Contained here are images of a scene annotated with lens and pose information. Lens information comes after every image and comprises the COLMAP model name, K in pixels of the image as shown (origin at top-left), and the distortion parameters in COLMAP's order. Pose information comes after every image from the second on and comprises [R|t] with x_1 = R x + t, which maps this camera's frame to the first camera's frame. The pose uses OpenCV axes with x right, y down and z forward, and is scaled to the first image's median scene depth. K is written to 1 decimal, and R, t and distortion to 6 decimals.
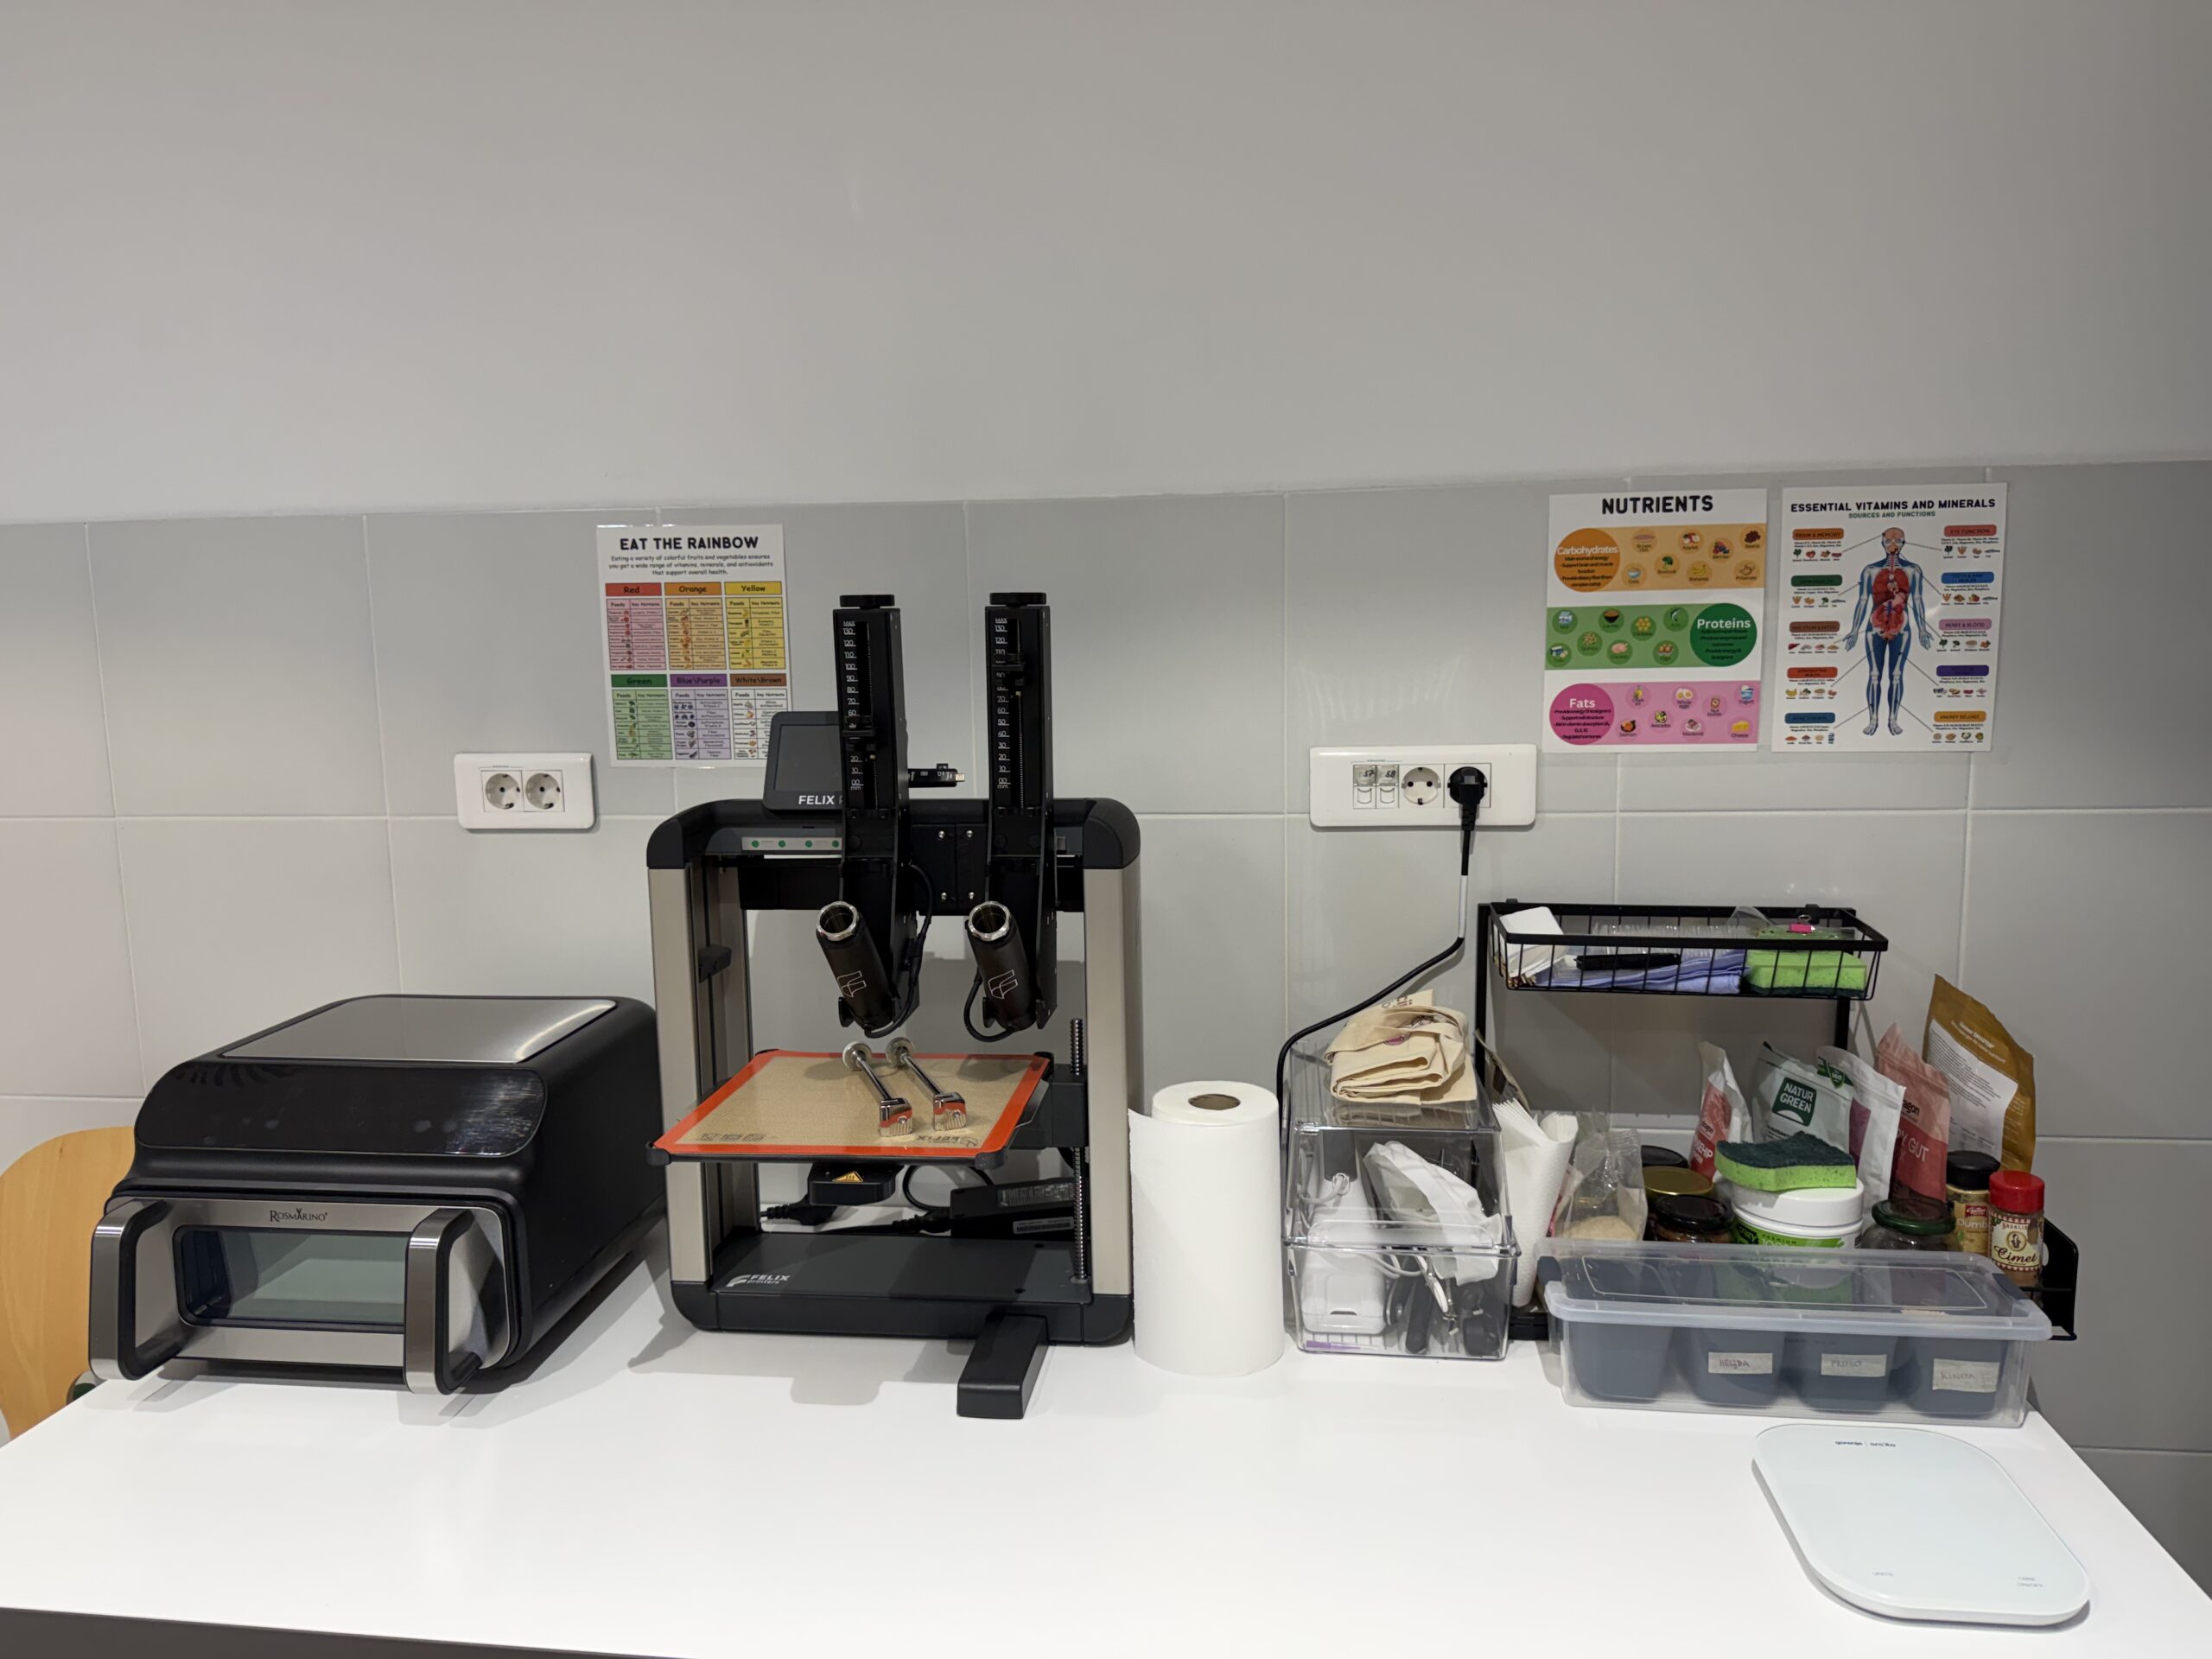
lens RADIAL K [[1565.8, 0, 1103.3], [0, 1565.8, 847.0], [0, 0, 1]] dist [0.074271, 0.001517]
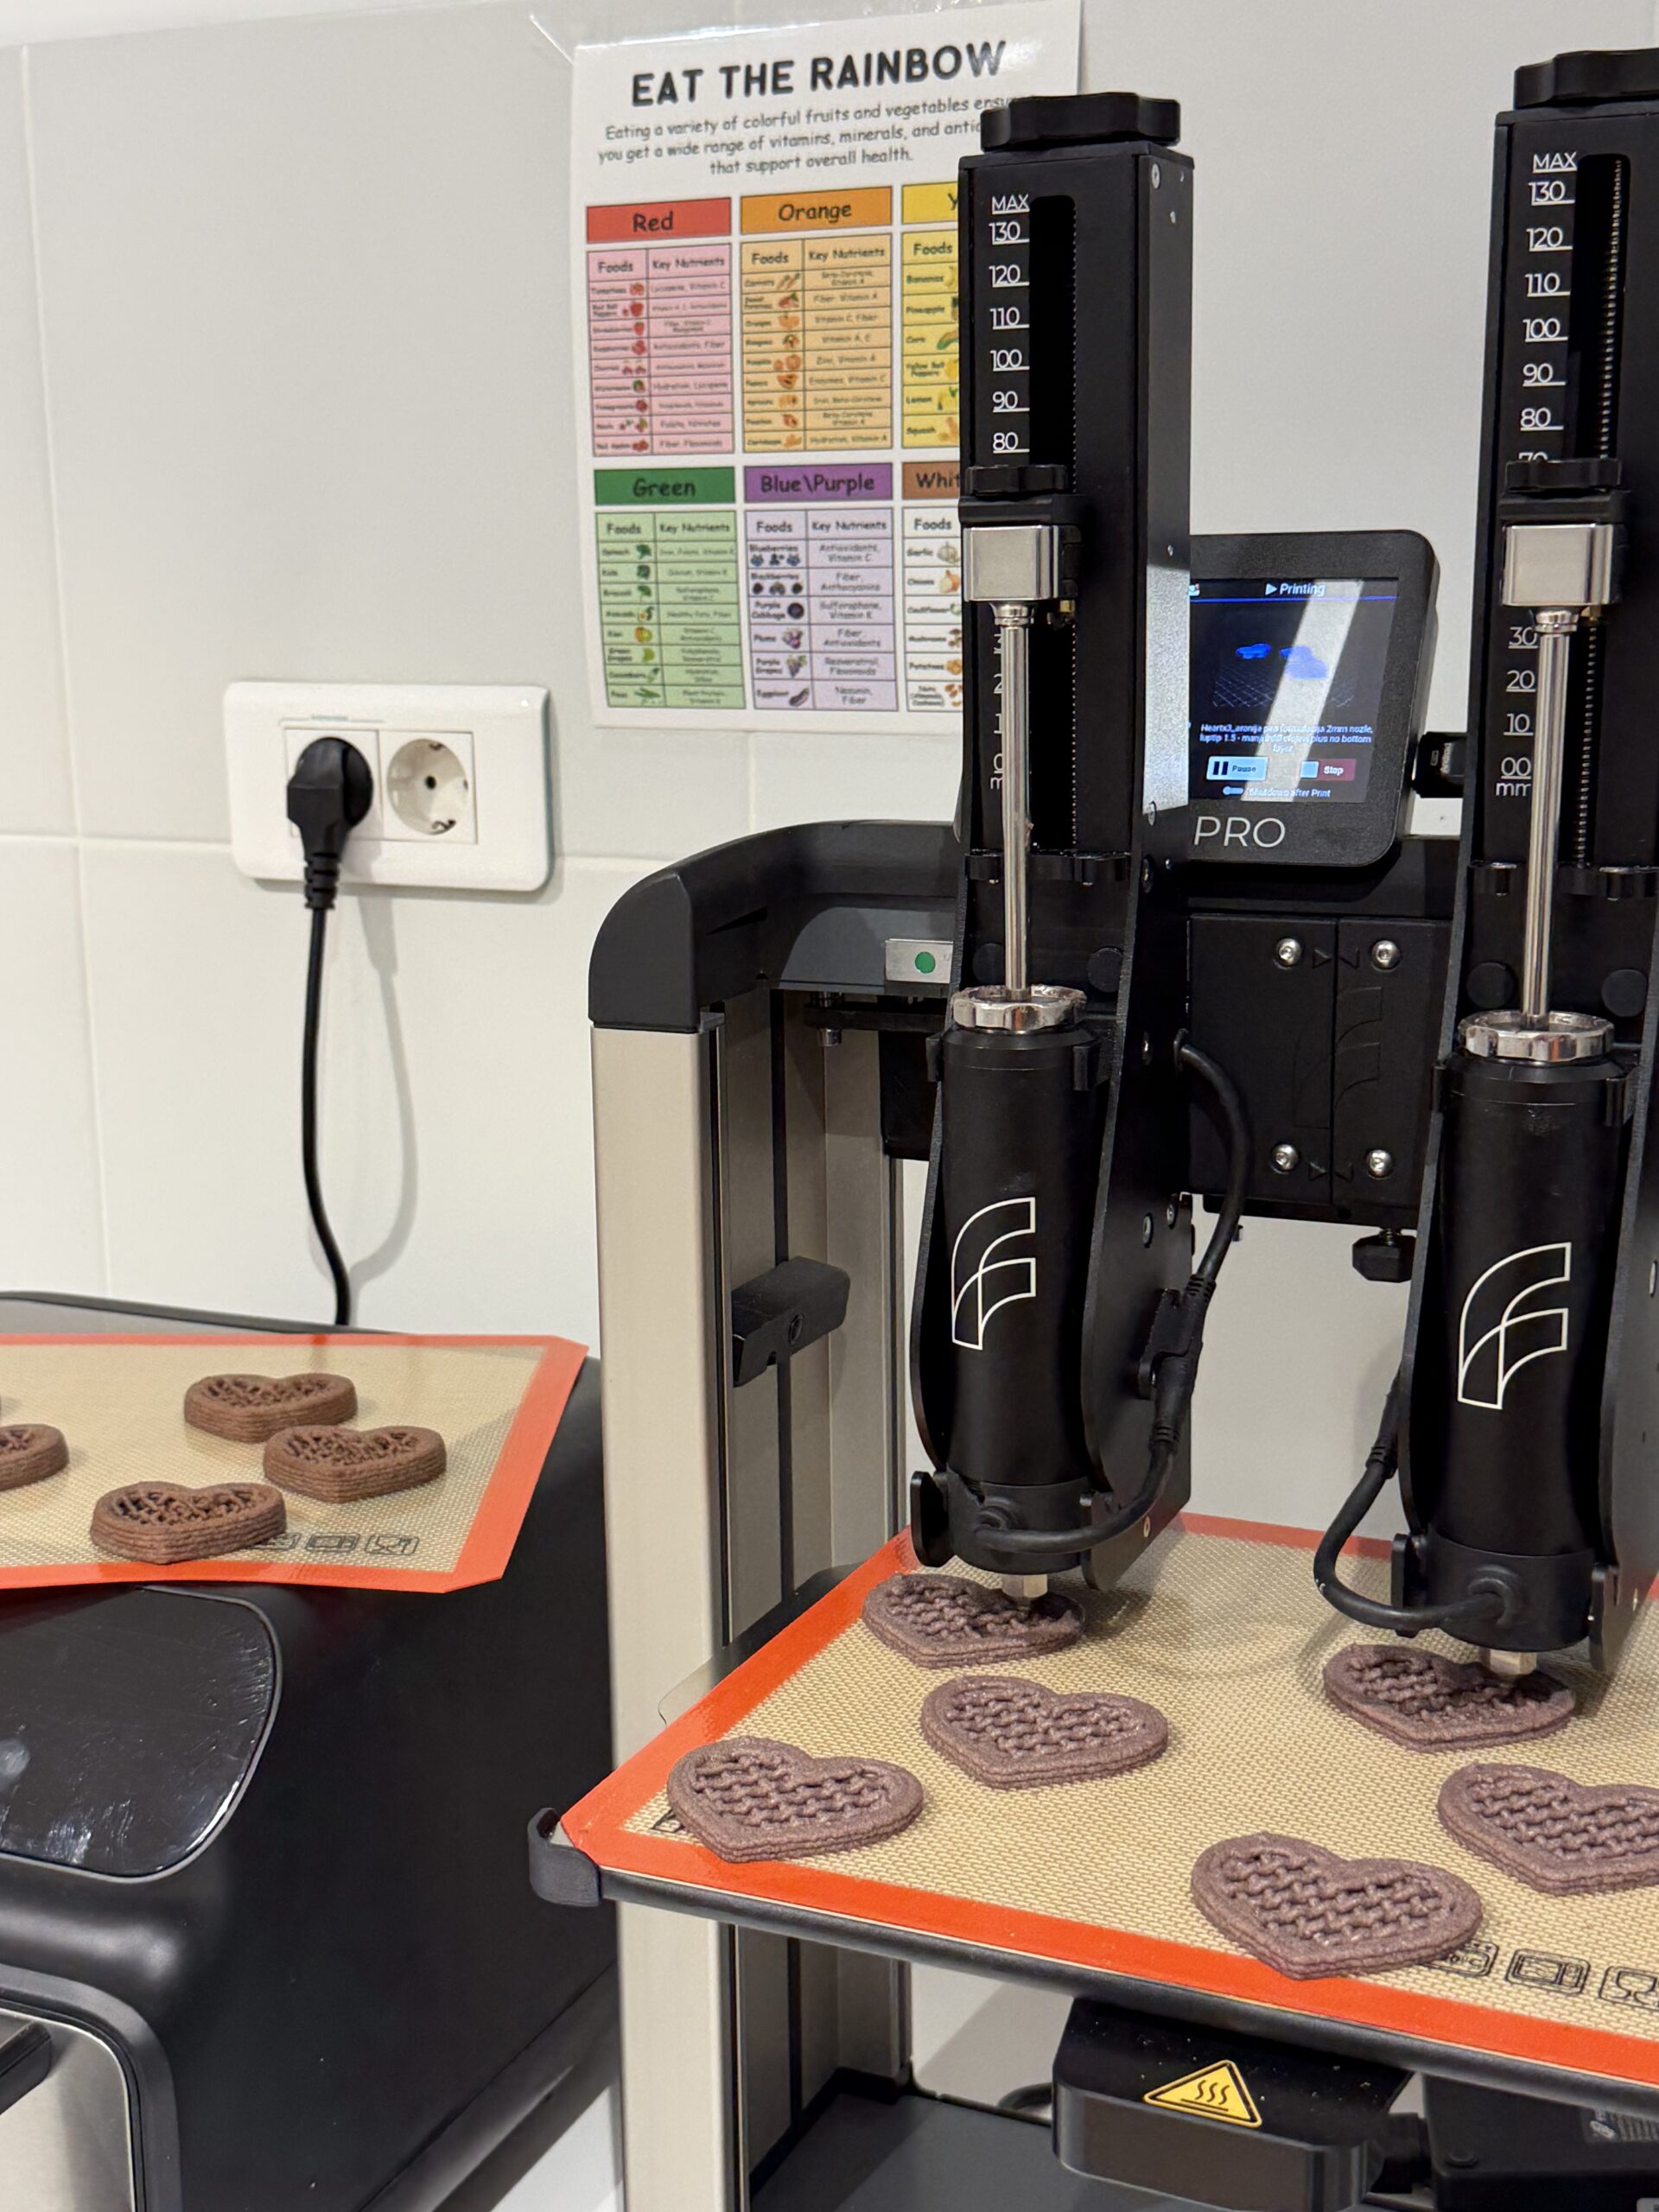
lens RADIAL K [[2830.0, 0, 819.2], [0, 2830.0, 1110.3], [0, 0, 1]] dist [0.061526, 0.000000]
pose [[0.956927, 0.068436, -0.282147, -0.069183], [-0.052381, 0.996570, 0.064065, -0.006857], [0.285563, -0.046527, 0.957230, 0.389939]]
